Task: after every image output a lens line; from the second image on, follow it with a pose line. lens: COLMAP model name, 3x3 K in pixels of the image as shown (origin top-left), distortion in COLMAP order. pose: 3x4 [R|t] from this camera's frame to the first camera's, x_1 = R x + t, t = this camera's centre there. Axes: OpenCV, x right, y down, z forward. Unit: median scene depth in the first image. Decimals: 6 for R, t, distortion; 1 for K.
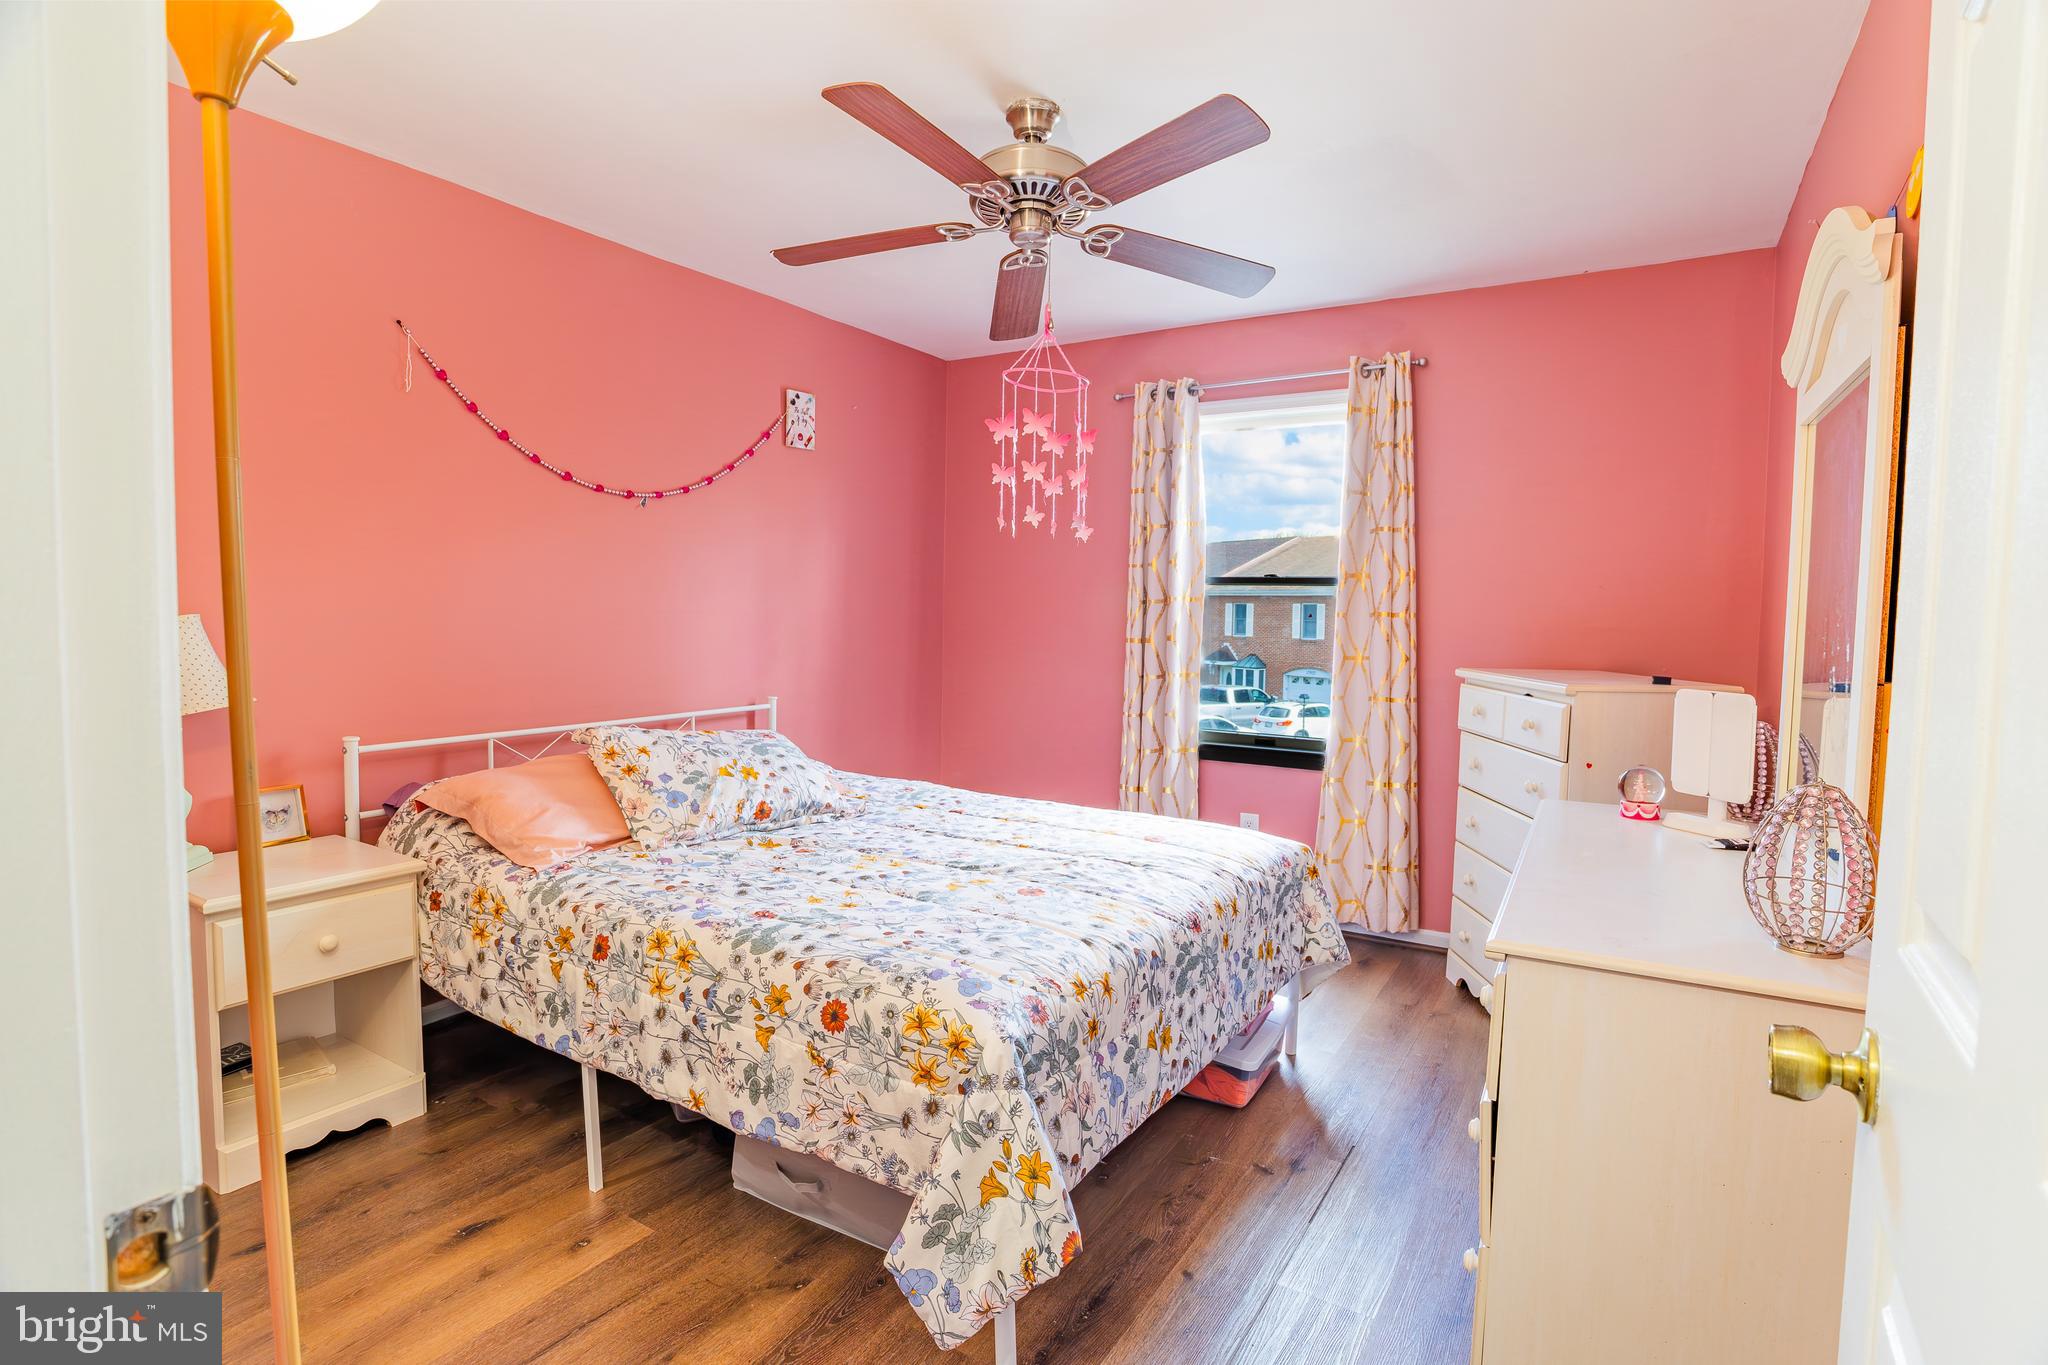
lens RADIAL K [[998.0, 0, 1034.6], [0, 998.0, 650.7], [0, 0, 1]] dist [-0.068169, 0.026878]
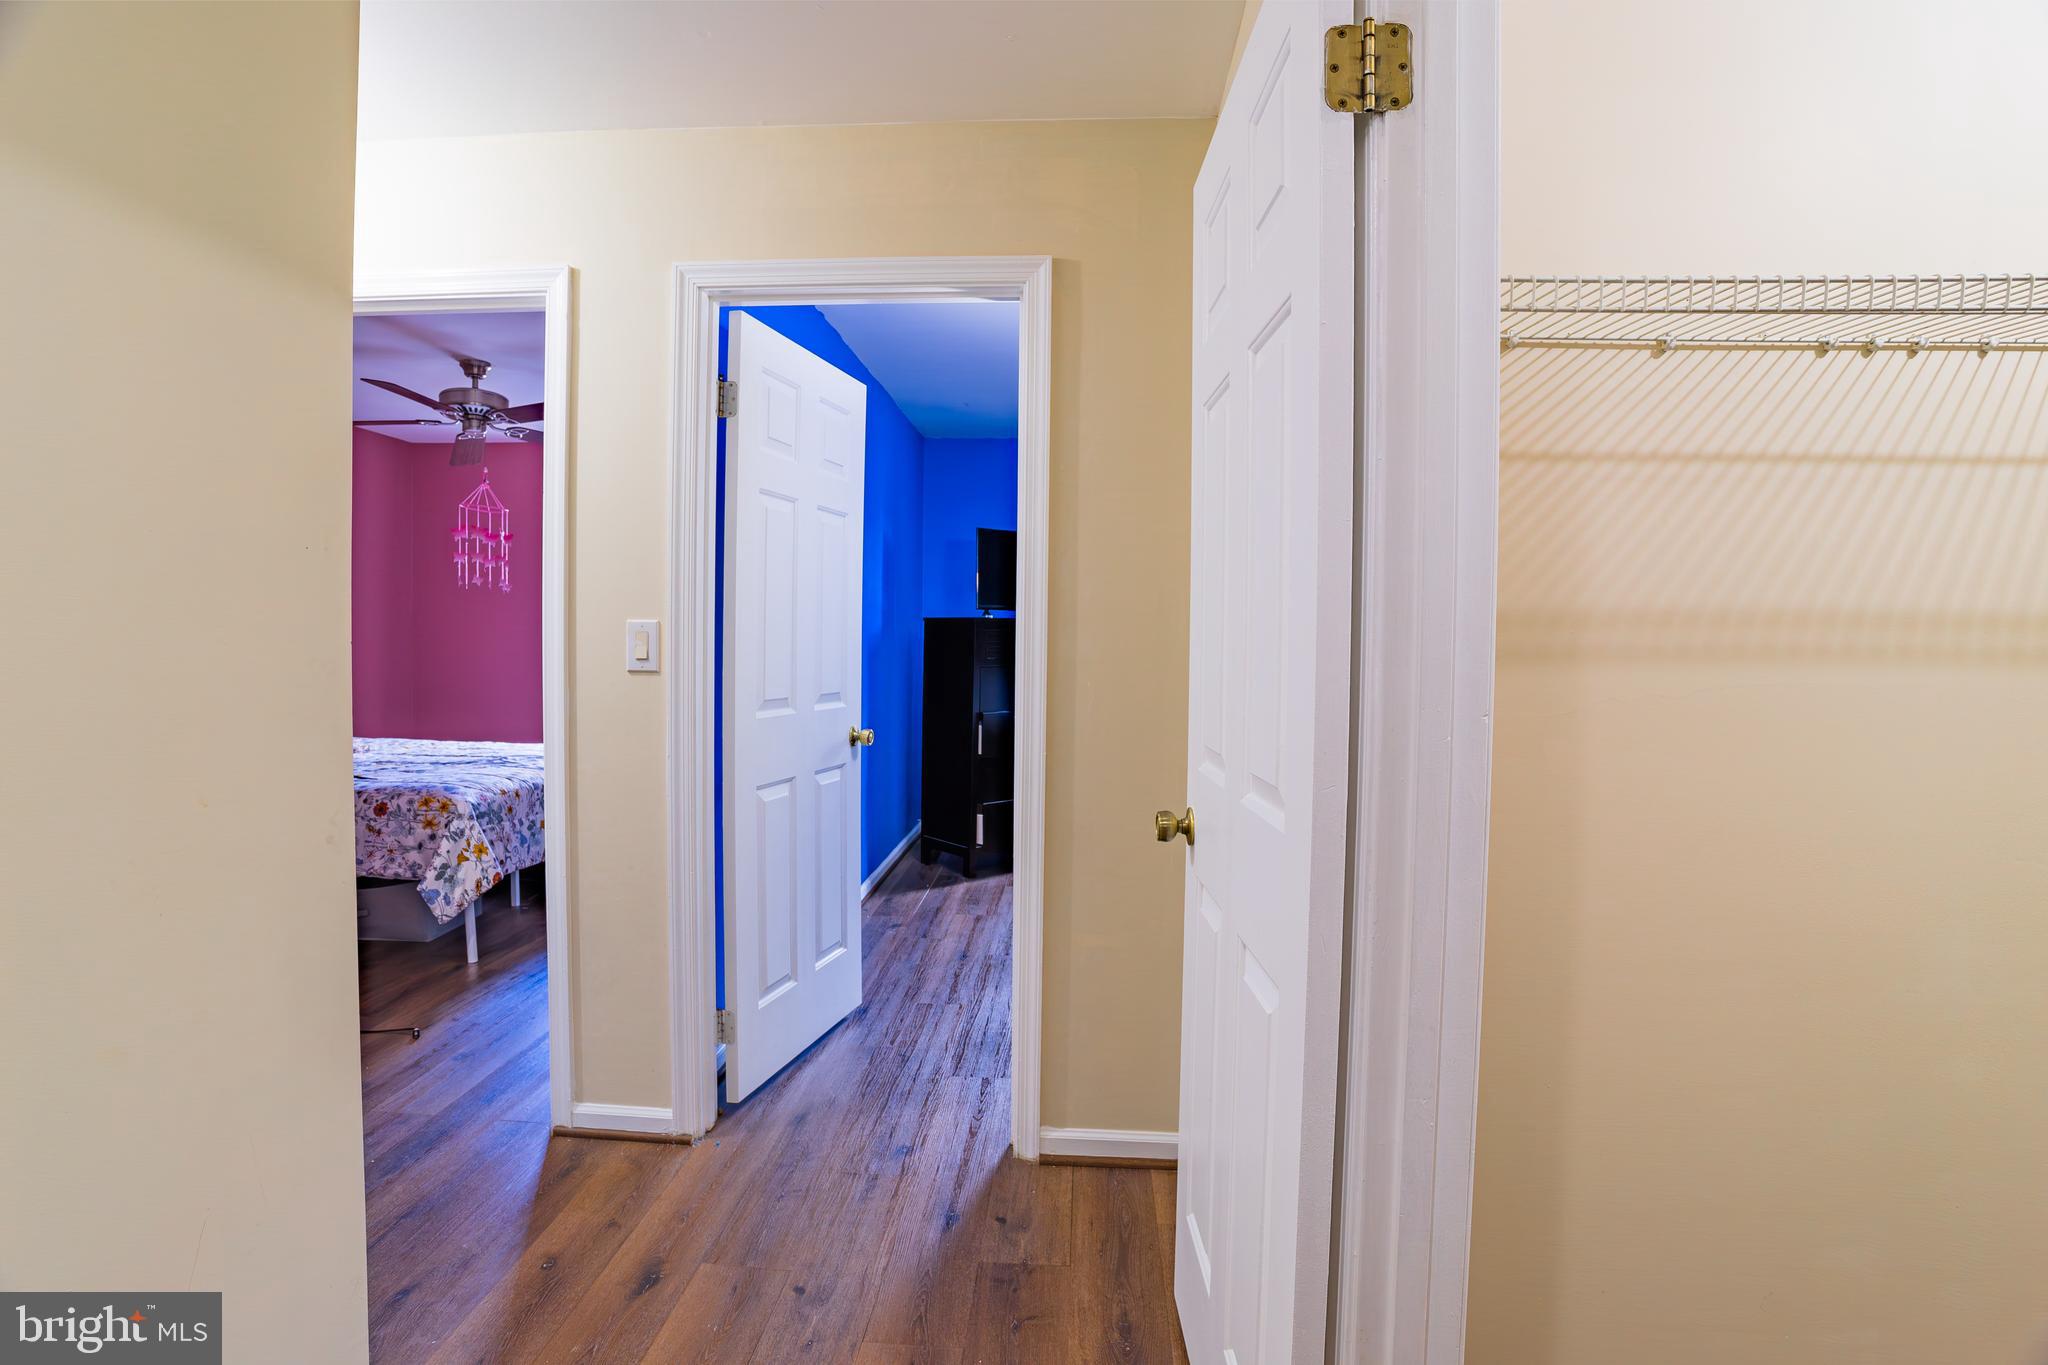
lens RADIAL K [[998.0, 0, 1034.5], [0, 998.0, 670.2], [0, 0, 1]] dist [-0.068169, 0.026878]
pose [[0.878459, -0.017651, 0.477492, 0.048346], [0.014647, 0.999843, 0.010015, 0.055040], [-0.477594, -0.001804, 0.878579, -1.553882]]
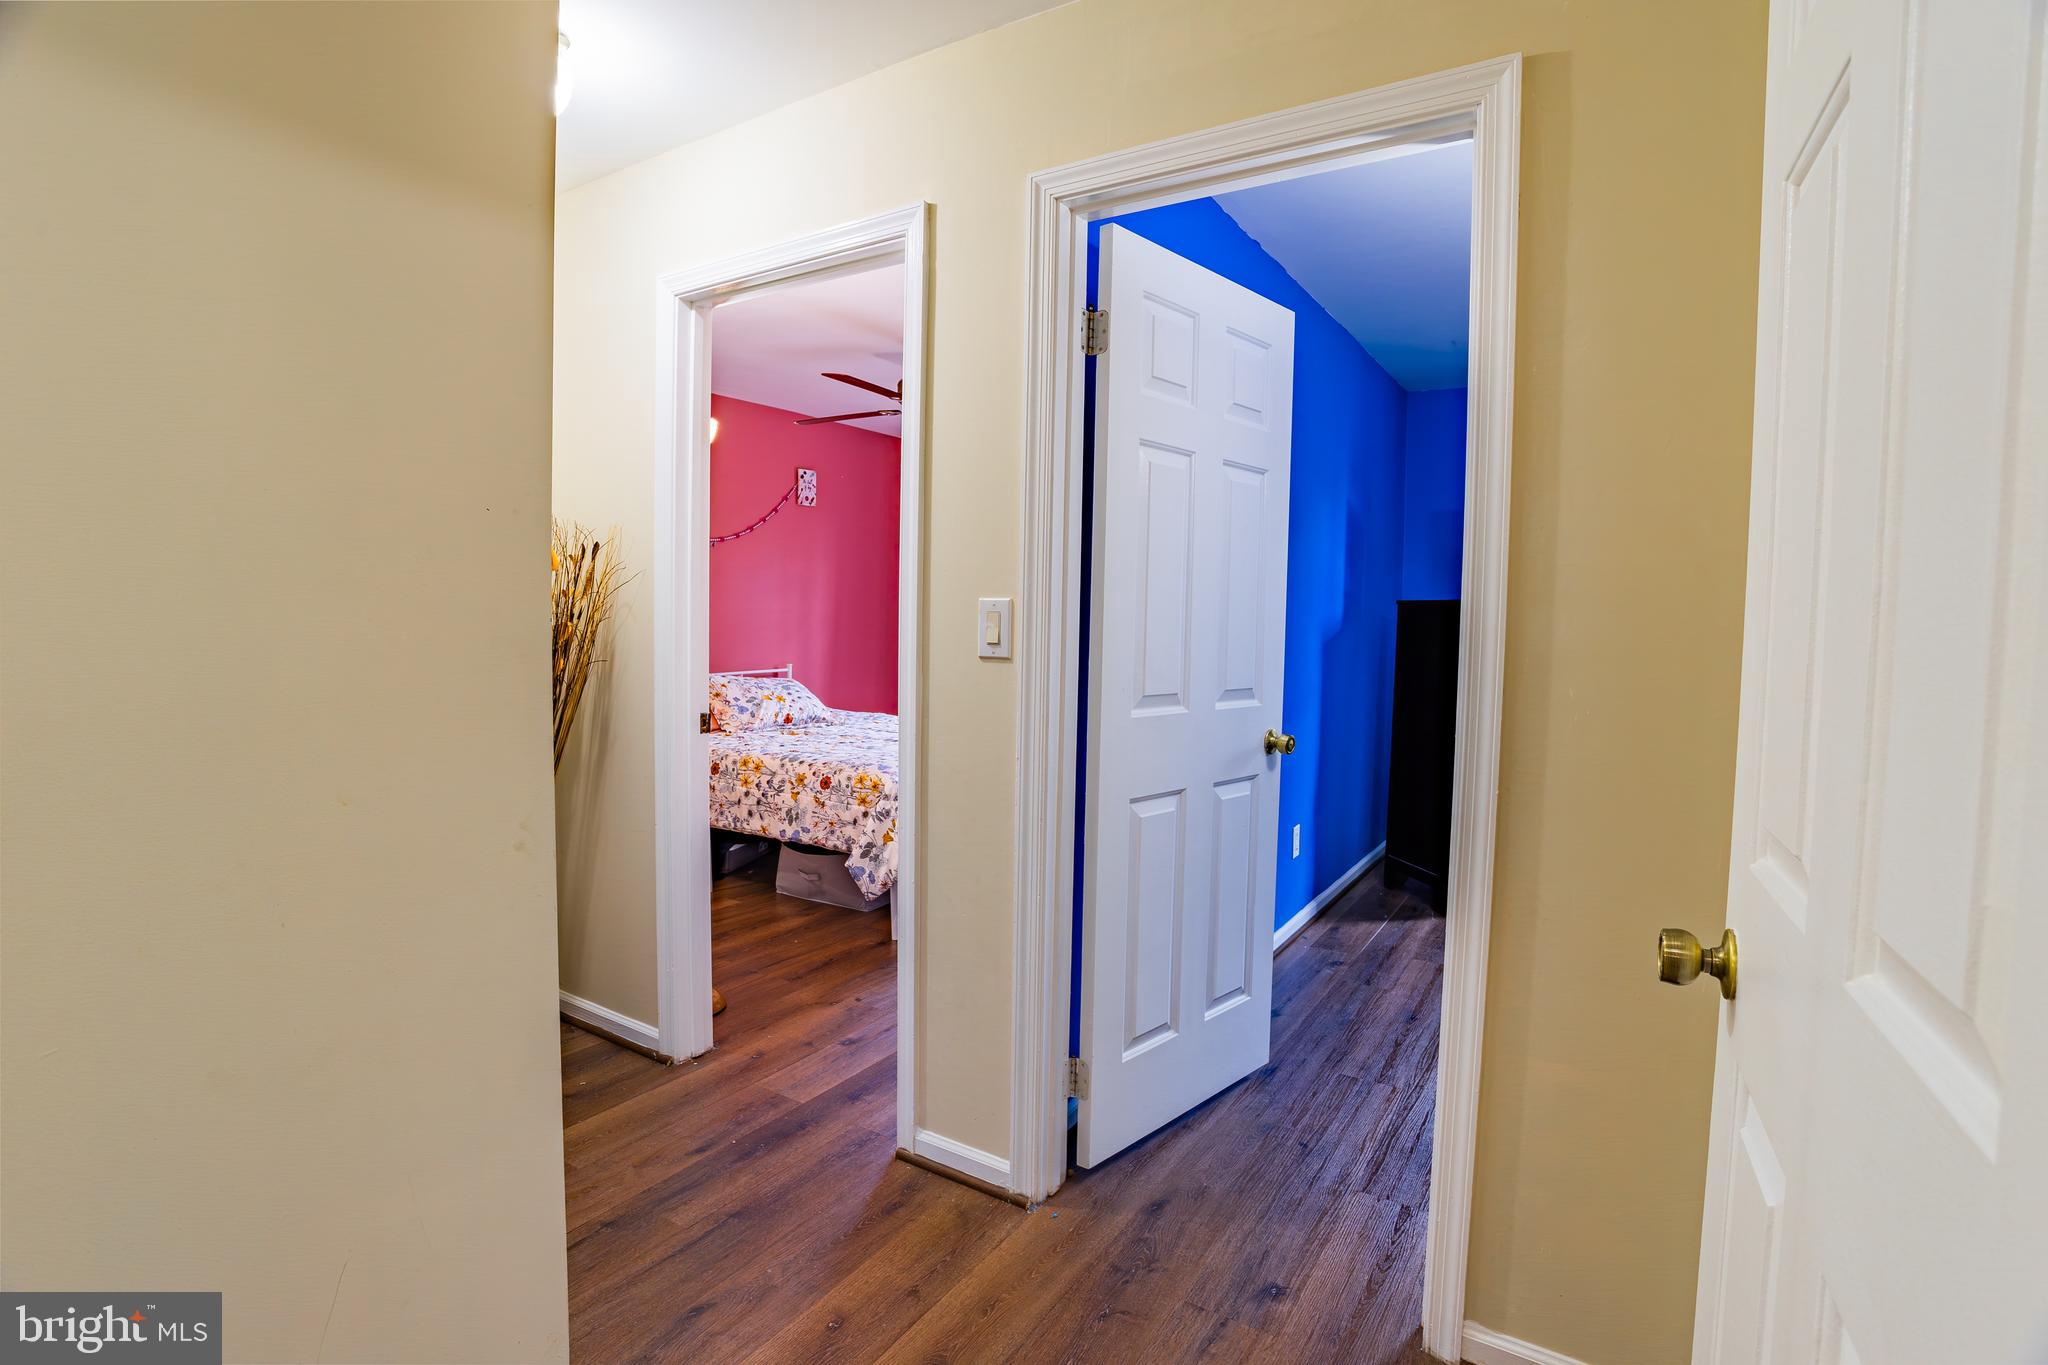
lens RADIAL K [[998.0, 0, 1025.1], [0, 998.0, 680.0], [0, 0, 1]] dist [-0.068169, 0.026878]
pose [[0.999961, 0.003994, -0.007834, 0.273953], [-0.003761, 0.999559, 0.029440, 0.053213], [0.007949, -0.029409, 0.999536, -1.284000]]
